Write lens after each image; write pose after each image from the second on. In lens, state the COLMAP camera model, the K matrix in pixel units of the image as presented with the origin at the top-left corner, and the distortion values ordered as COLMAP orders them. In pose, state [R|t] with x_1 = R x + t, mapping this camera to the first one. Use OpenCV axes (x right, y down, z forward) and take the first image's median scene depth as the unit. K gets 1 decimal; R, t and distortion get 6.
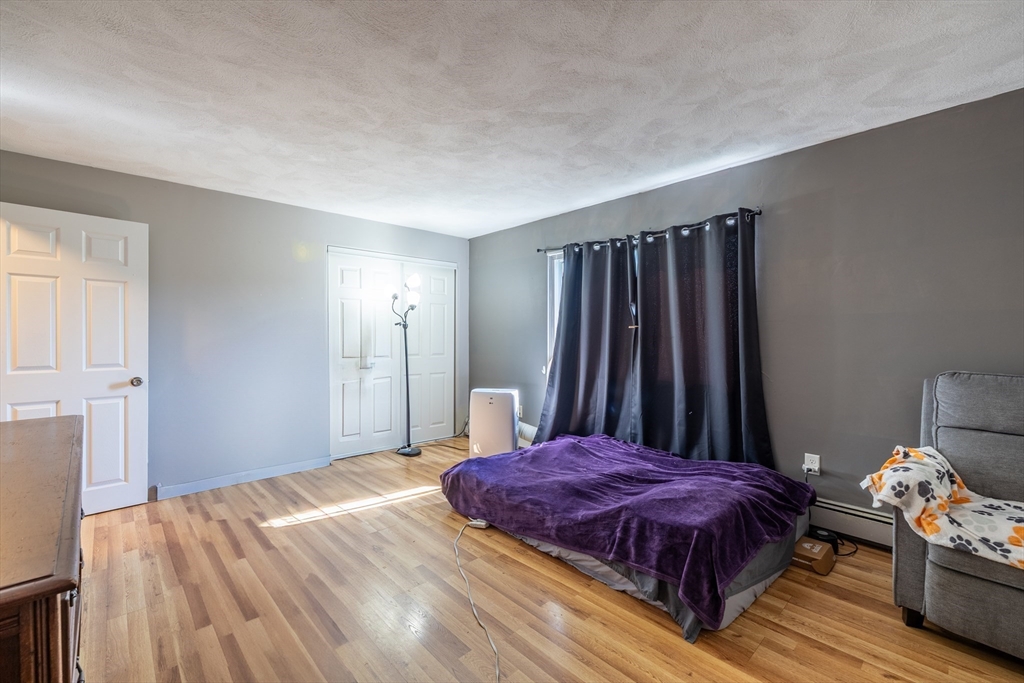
lens RADIAL K [[428.9, 0, 505.5], [0, 428.9, 340.7], [0, 0, 1]] dist [0.000250, -0.000366]
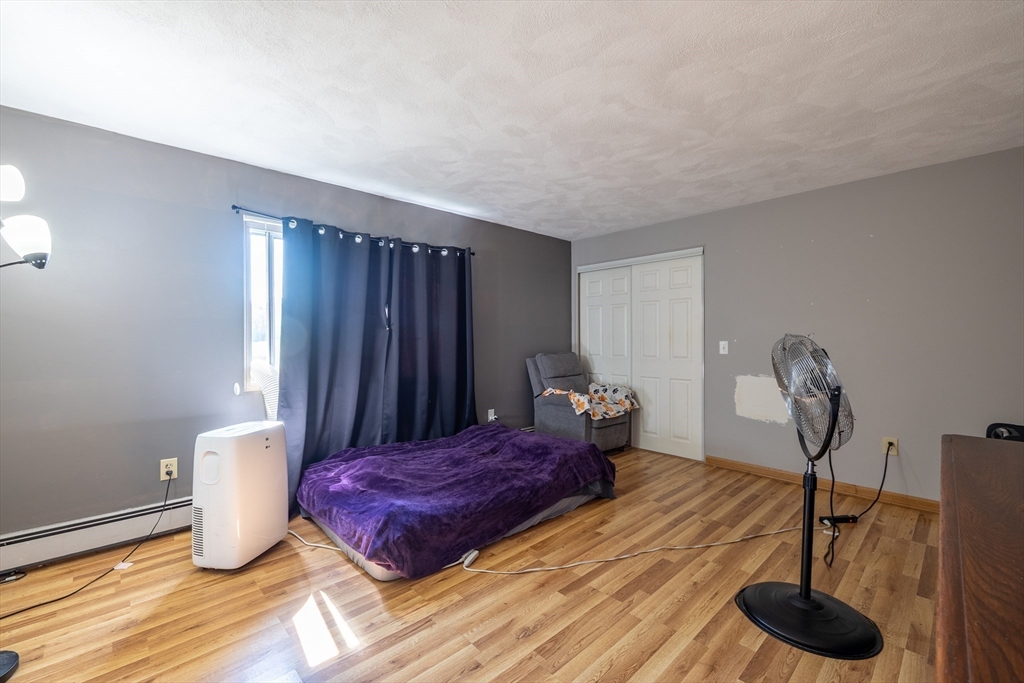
lens RADIAL K [[428.9, 0, 505.5], [0, 428.9, 340.7], [0, 0, 1]] dist [0.000250, -0.000366]
pose [[-0.001885, -0.005901, 0.999981, -0.818970], [0.012575, 0.999903, 0.005925, -0.007147], [-0.999919, 0.012586, -0.001810, 0.831212]]
